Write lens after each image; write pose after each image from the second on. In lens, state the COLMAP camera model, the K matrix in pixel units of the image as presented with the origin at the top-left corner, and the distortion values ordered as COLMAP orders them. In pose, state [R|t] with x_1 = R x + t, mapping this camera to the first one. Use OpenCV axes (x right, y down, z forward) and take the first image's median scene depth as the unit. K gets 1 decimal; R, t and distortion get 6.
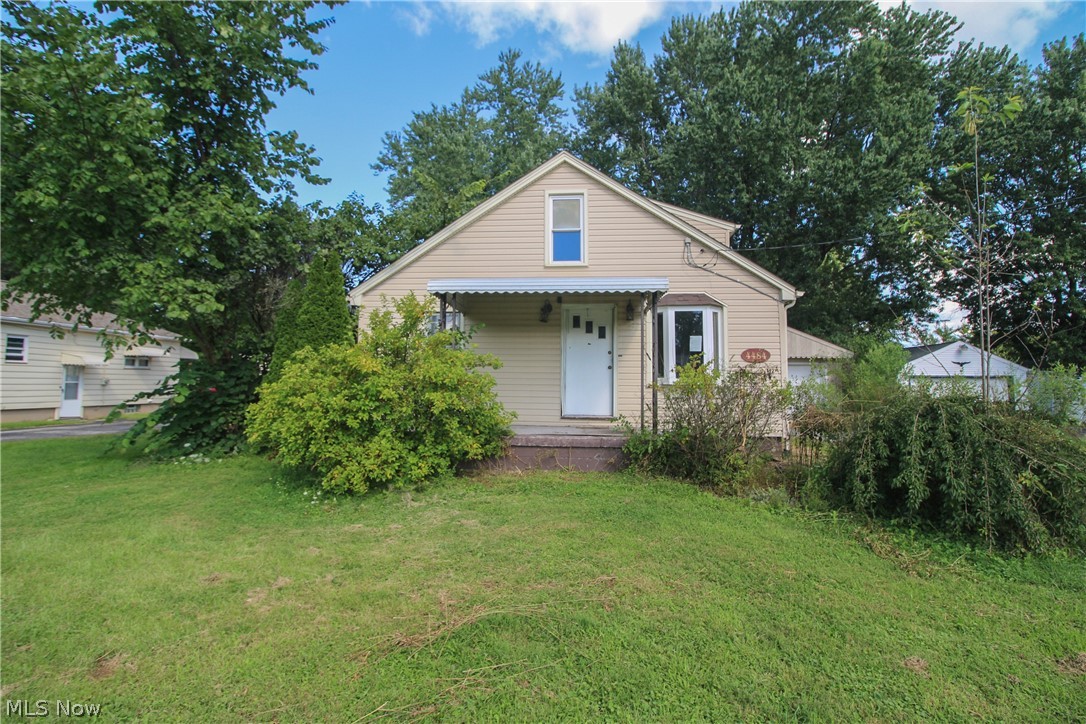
lens RADIAL K [[518.3, 0, 544.8], [0, 518.3, 357.5], [0, 0, 1]] dist [-0.006298, -0.004886]
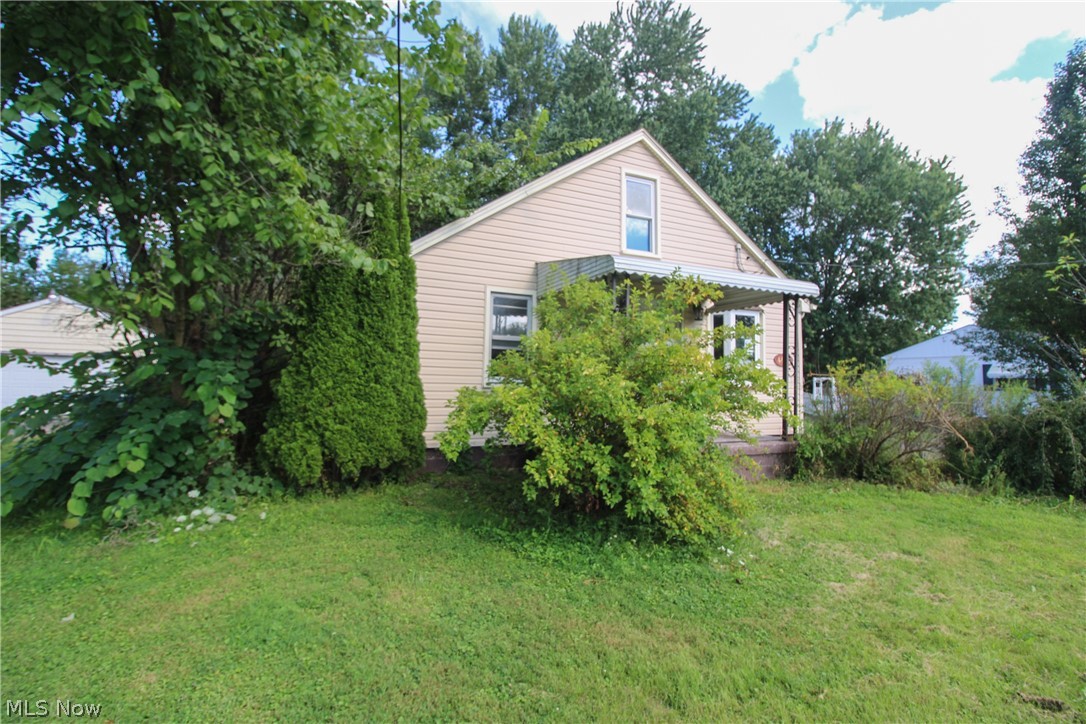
lens RADIAL K [[518.3, 0, 543.4], [0, 518.3, 358.2], [0, 0, 1]] dist [-0.006298, -0.004886]
pose [[0.867874, 0.028832, 0.495948, -0.548880], [-0.036213, 0.999330, 0.005274, 0.005464], [-0.495464, -0.022537, 0.868336, 0.282621]]
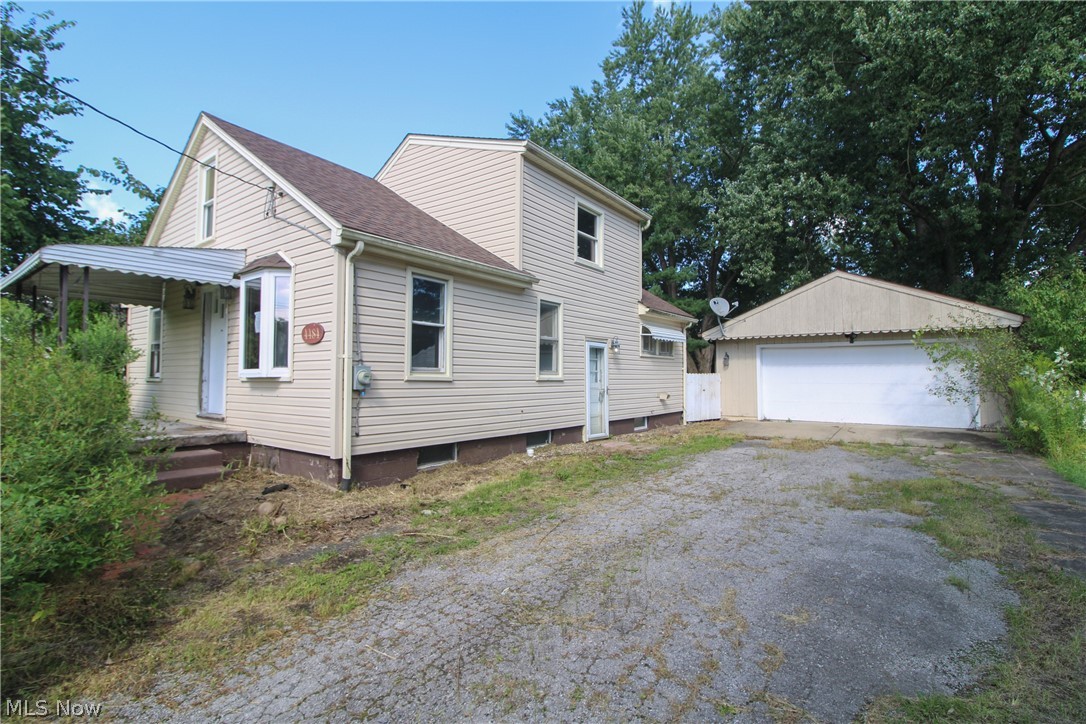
lens RADIAL K [[518.3, 0, 551.7], [0, 518.3, 365.4], [0, 0, 1]] dist [-0.006298, -0.004886]
pose [[0.843370, -0.018228, -0.537023, 0.964079], [0.032241, 0.999340, 0.016714, 0.033054], [0.536364, -0.031410, 0.843402, 0.552190]]
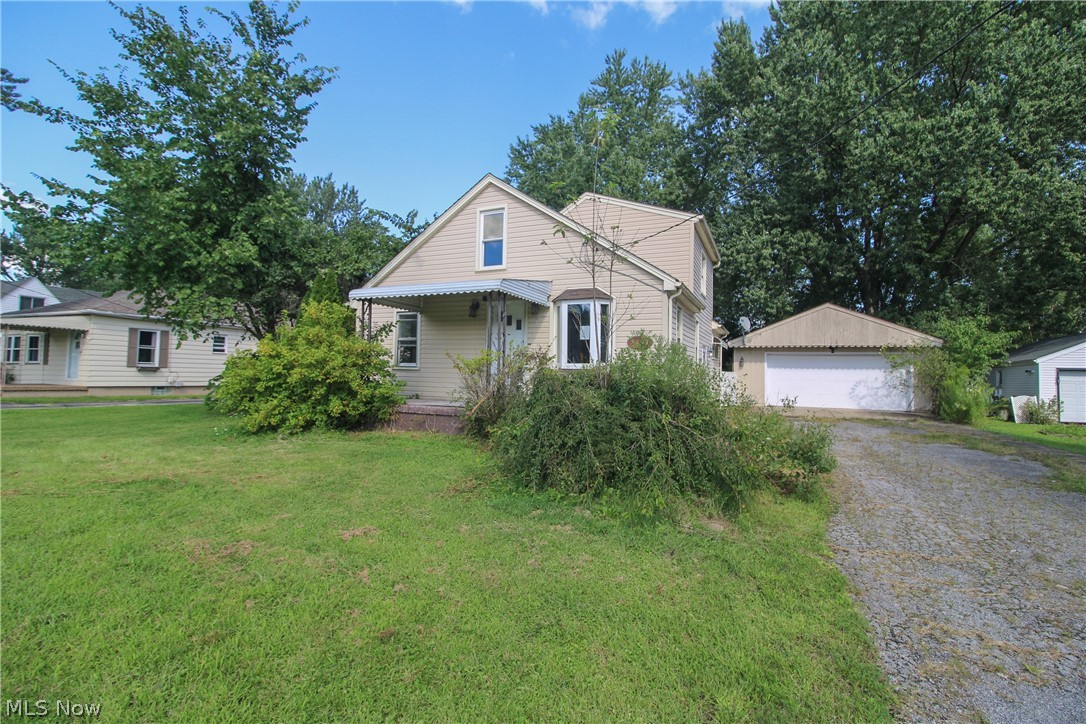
lens RADIAL K [[518.3, 0, 548.3], [0, 518.3, 360.2], [0, 0, 1]] dist [-0.006298, -0.004886]
pose [[0.937305, 0.001880, -0.348504, 0.577529], [0.004263, 0.999849, 0.016857, 0.012305], [0.348483, -0.017286, 0.937156, -0.082803]]
